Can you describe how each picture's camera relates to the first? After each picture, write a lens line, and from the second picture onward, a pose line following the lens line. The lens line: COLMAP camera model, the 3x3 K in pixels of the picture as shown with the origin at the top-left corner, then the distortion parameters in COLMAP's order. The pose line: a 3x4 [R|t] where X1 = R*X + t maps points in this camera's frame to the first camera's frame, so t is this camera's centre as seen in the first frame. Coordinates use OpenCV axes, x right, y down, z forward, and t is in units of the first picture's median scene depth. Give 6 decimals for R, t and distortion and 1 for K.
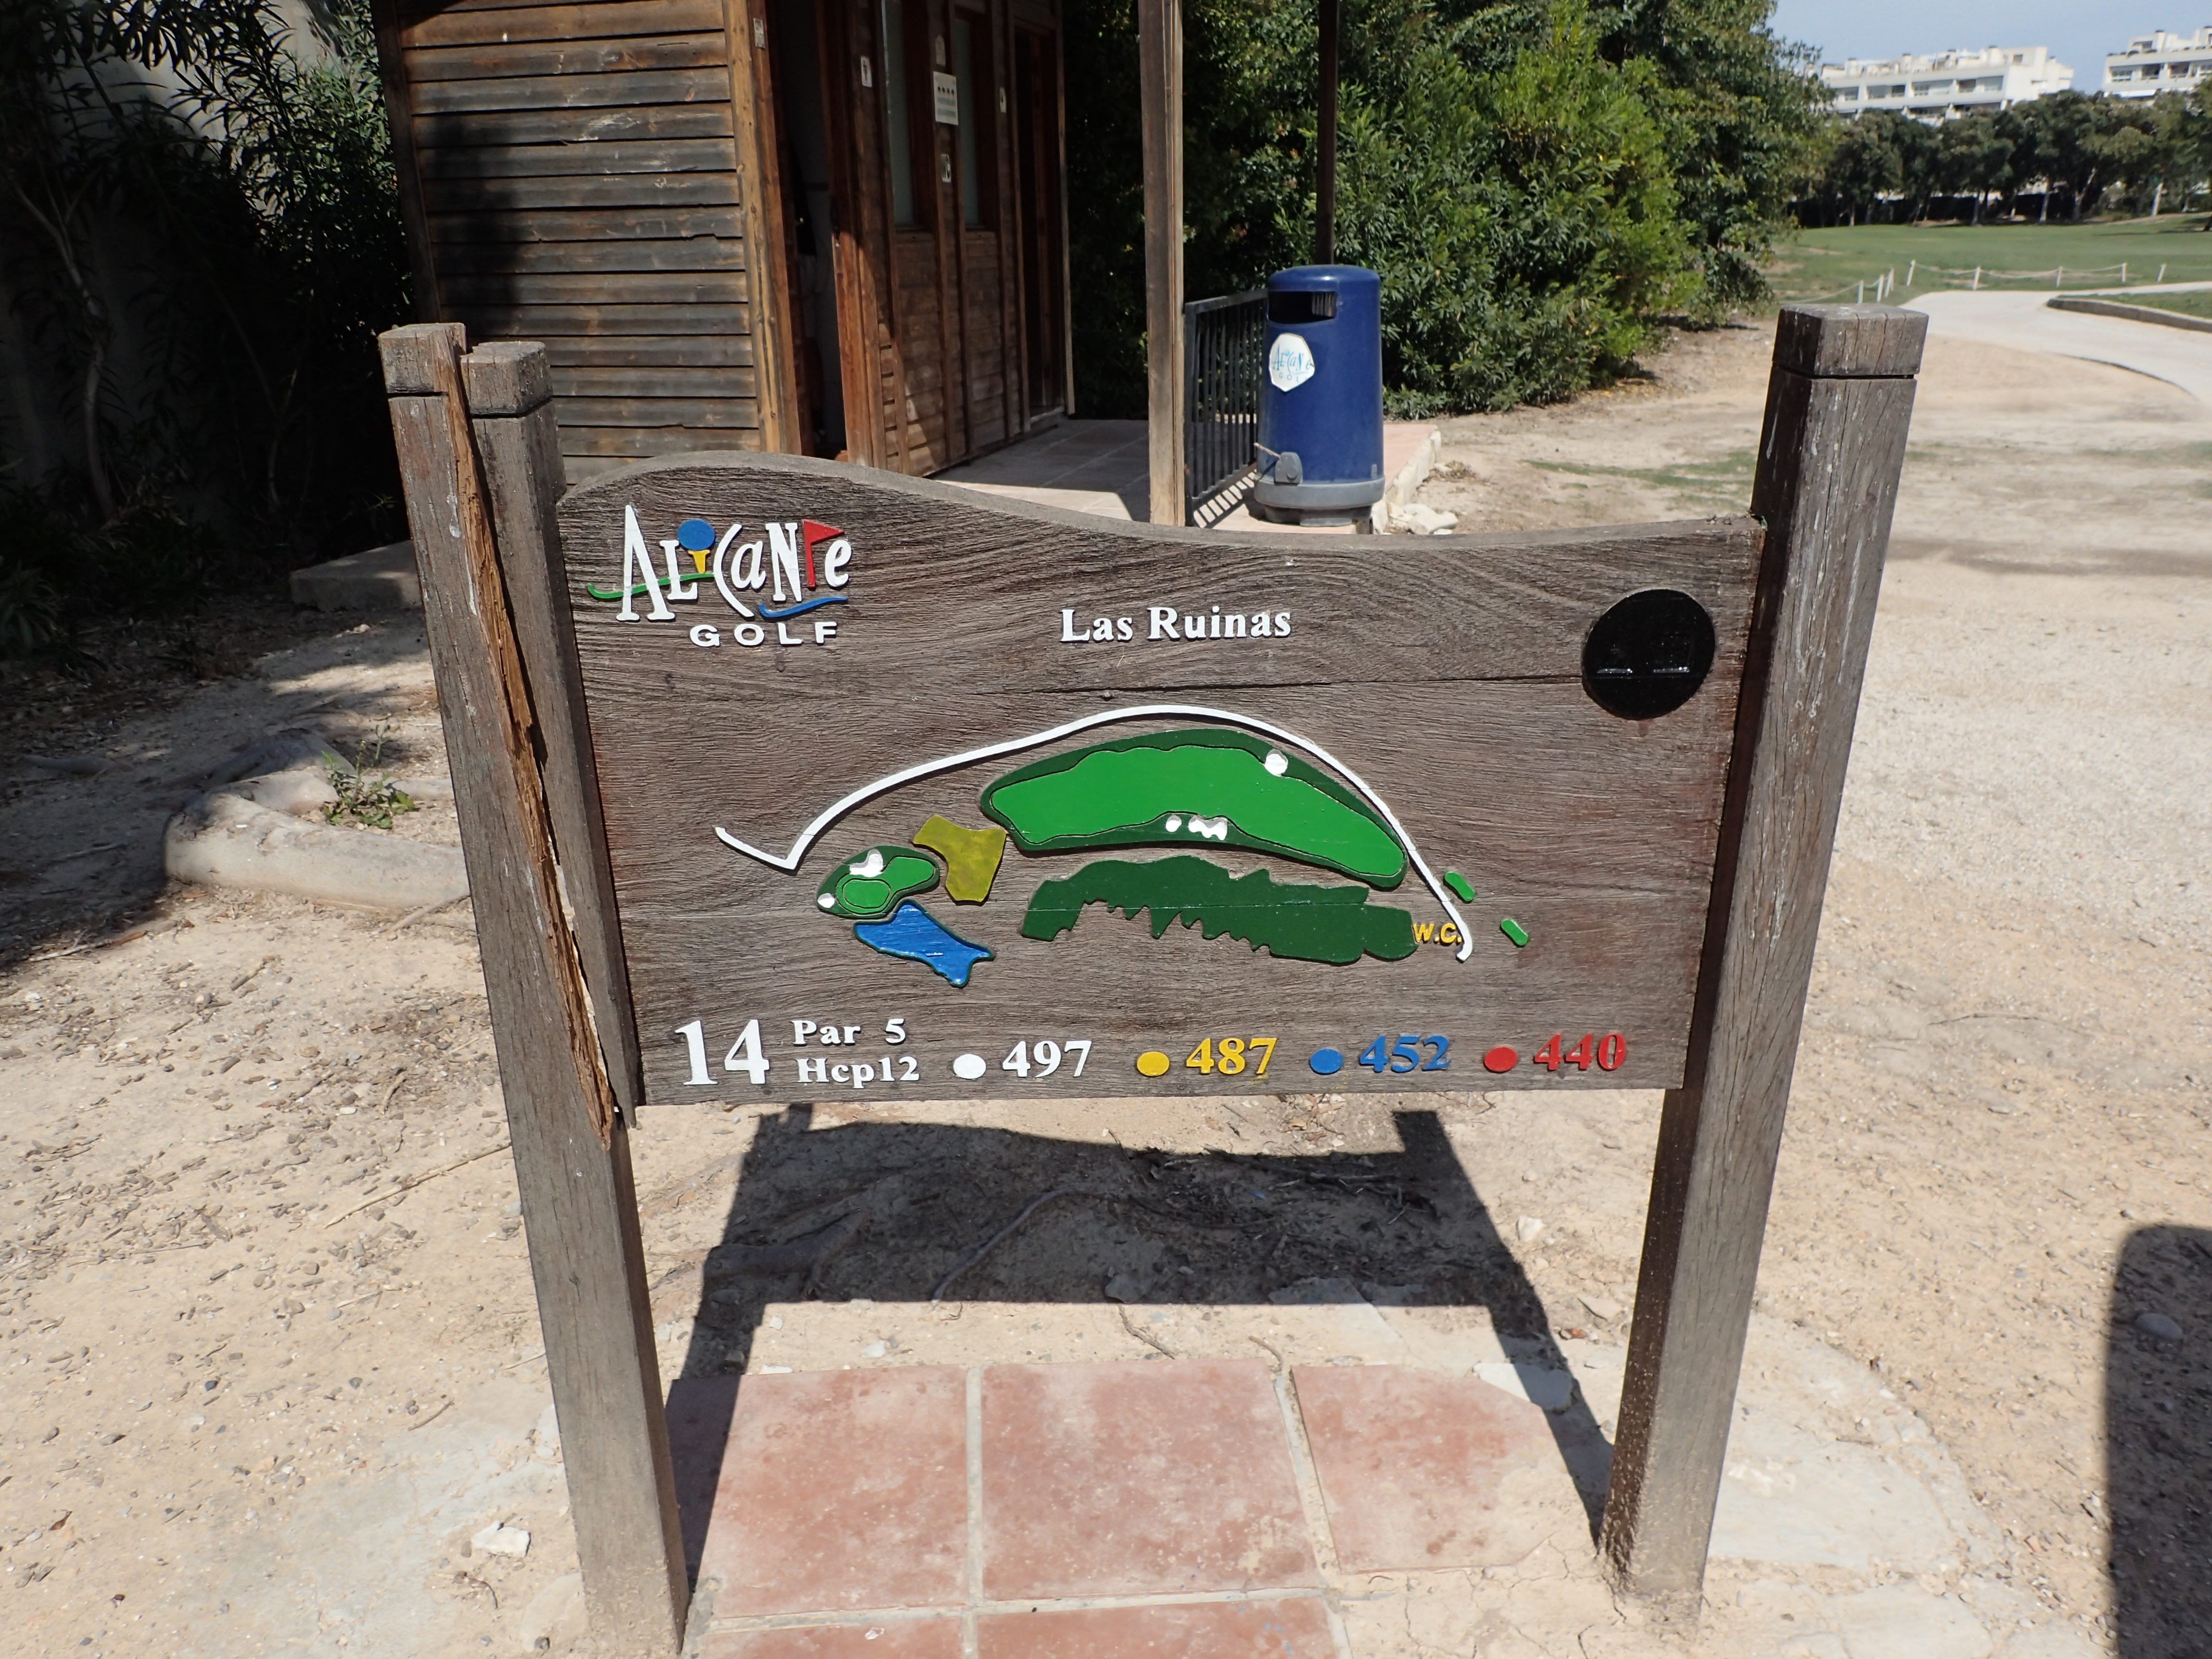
lens RADIAL K [[1611.7, 0, 1106.0], [0, 1611.7, 829.5], [0, 0, 1]] dist [-0.037800, 0.003946]
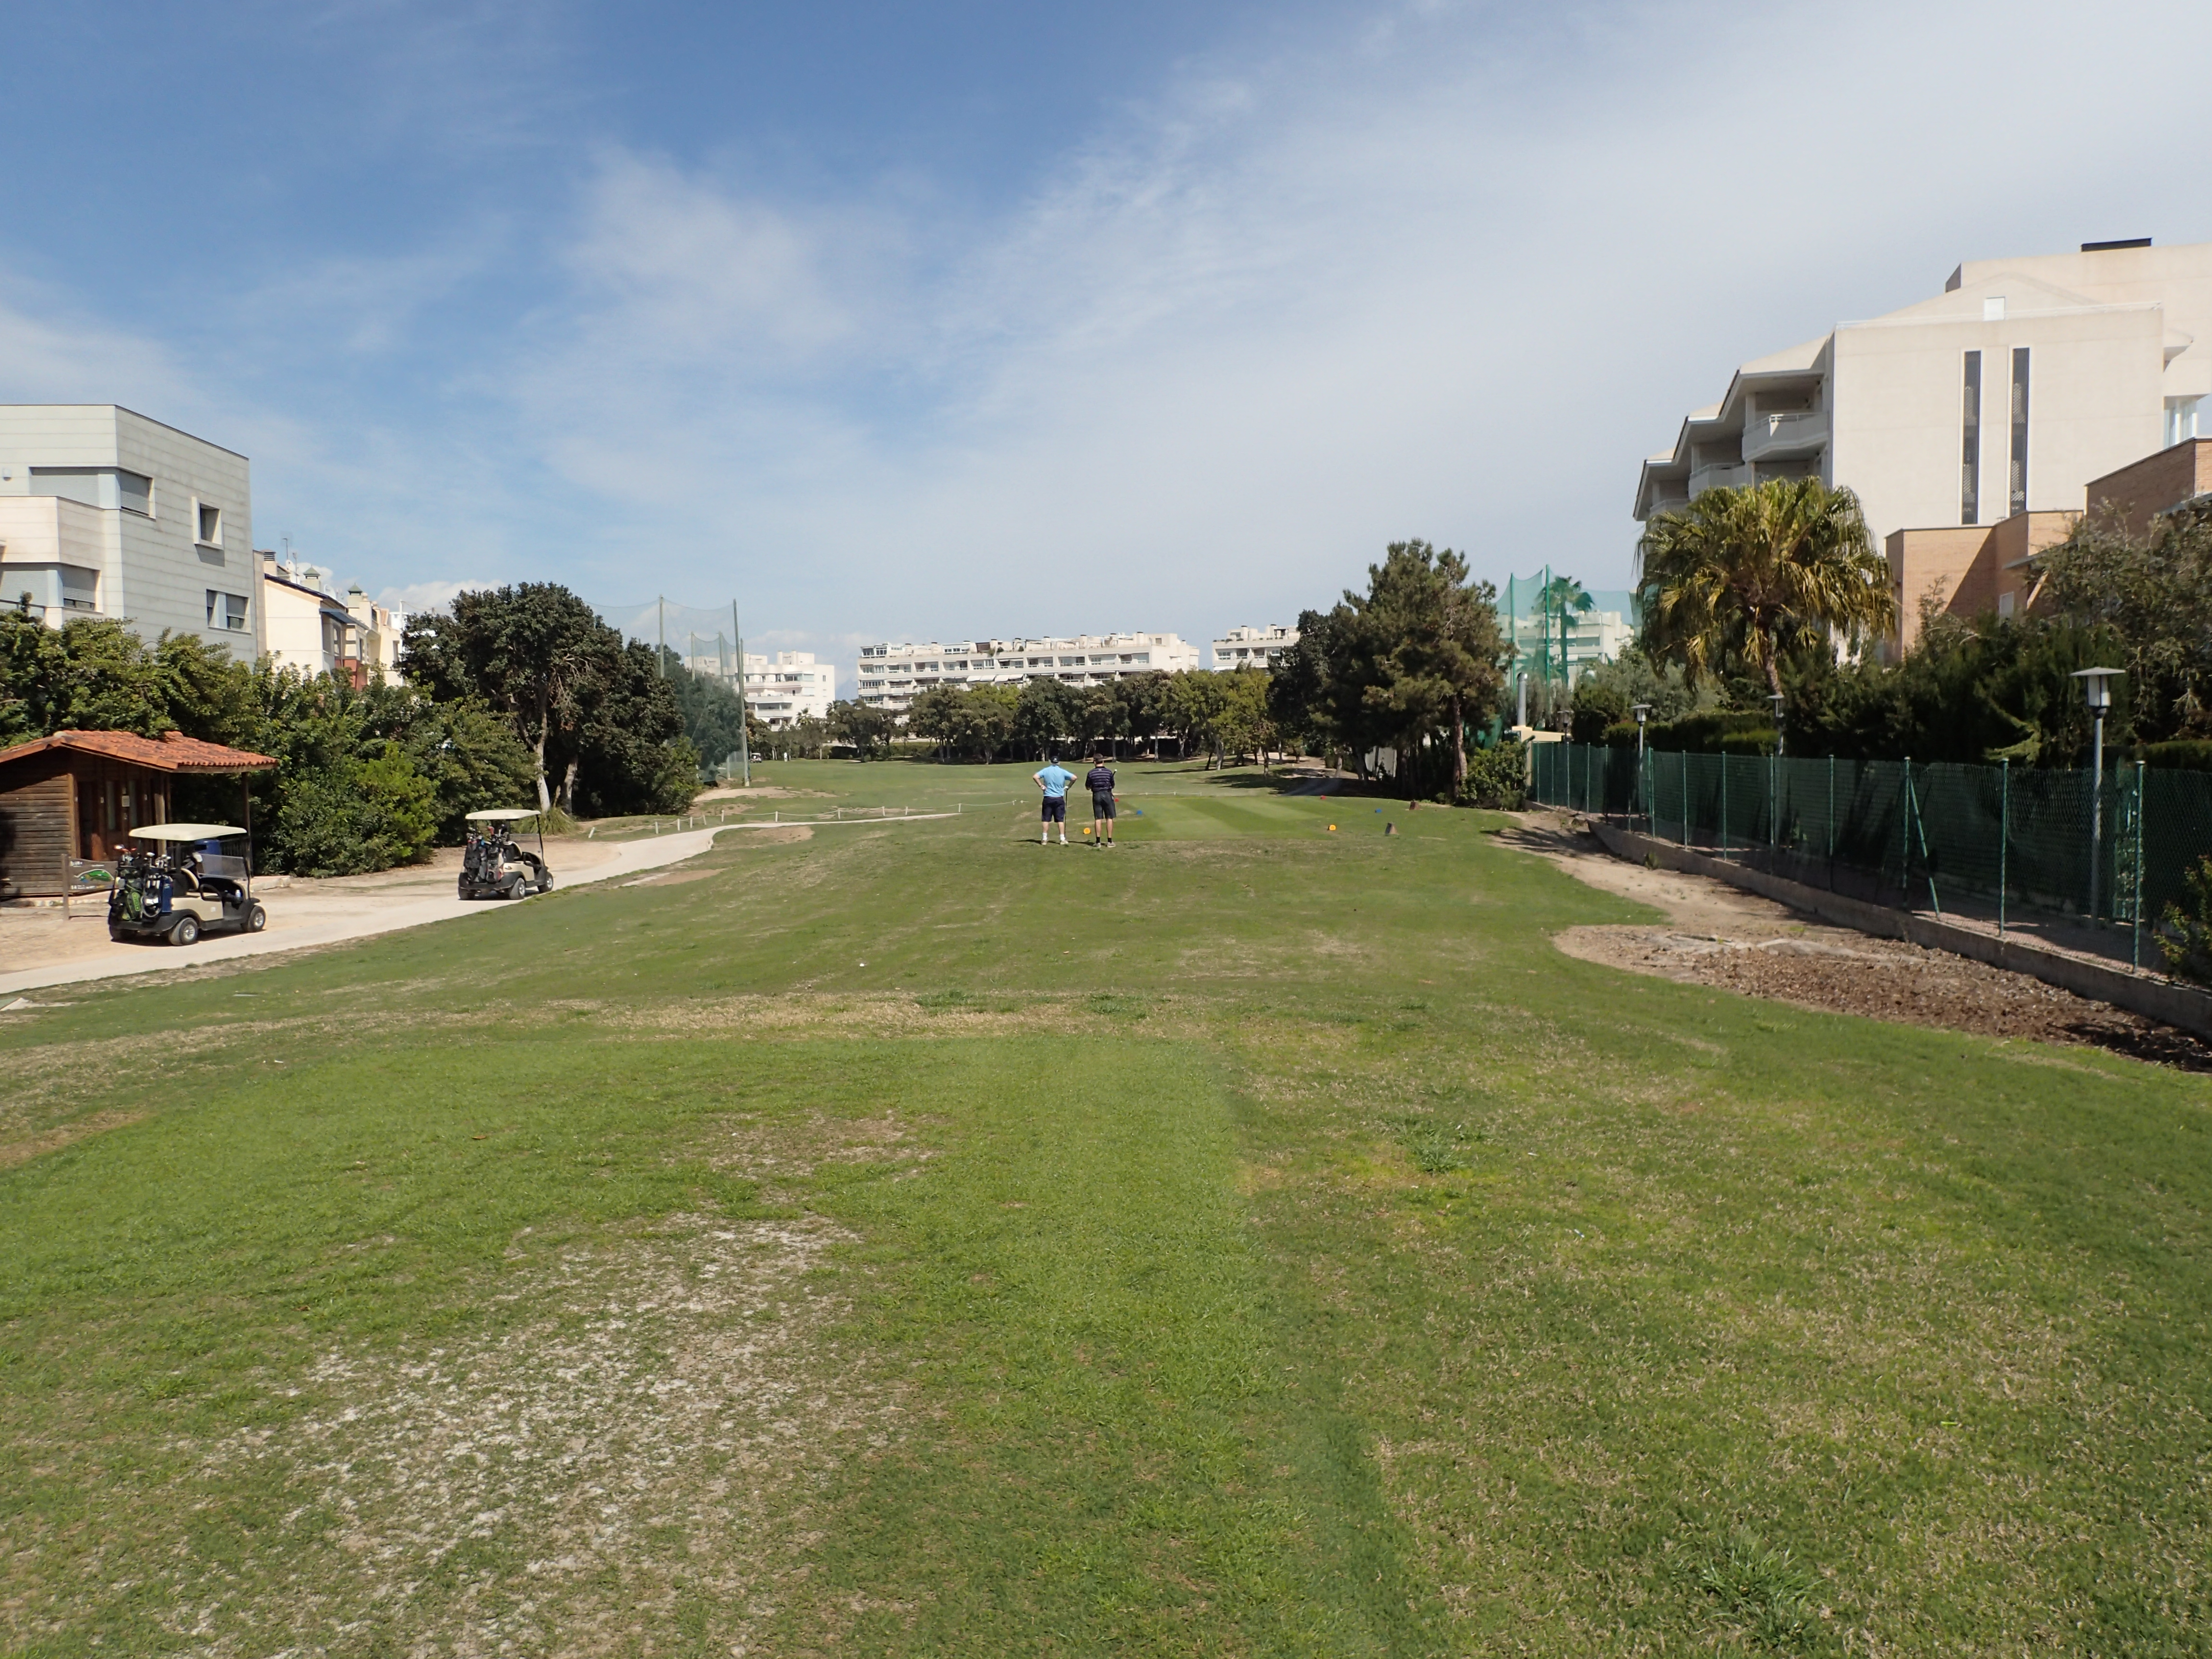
lens RADIAL K [[1620.3, 0, 1106.0], [0, 1620.3, 829.5], [0, 0, 1]] dist [-0.000871, 0.000288]
pose [[0.934392, -0.003257, 0.356231, 0.043982], [0.110701, 0.953109, -0.281653, 0.061611], [-0.338610, 0.302609, 0.890938, -0.203430]]
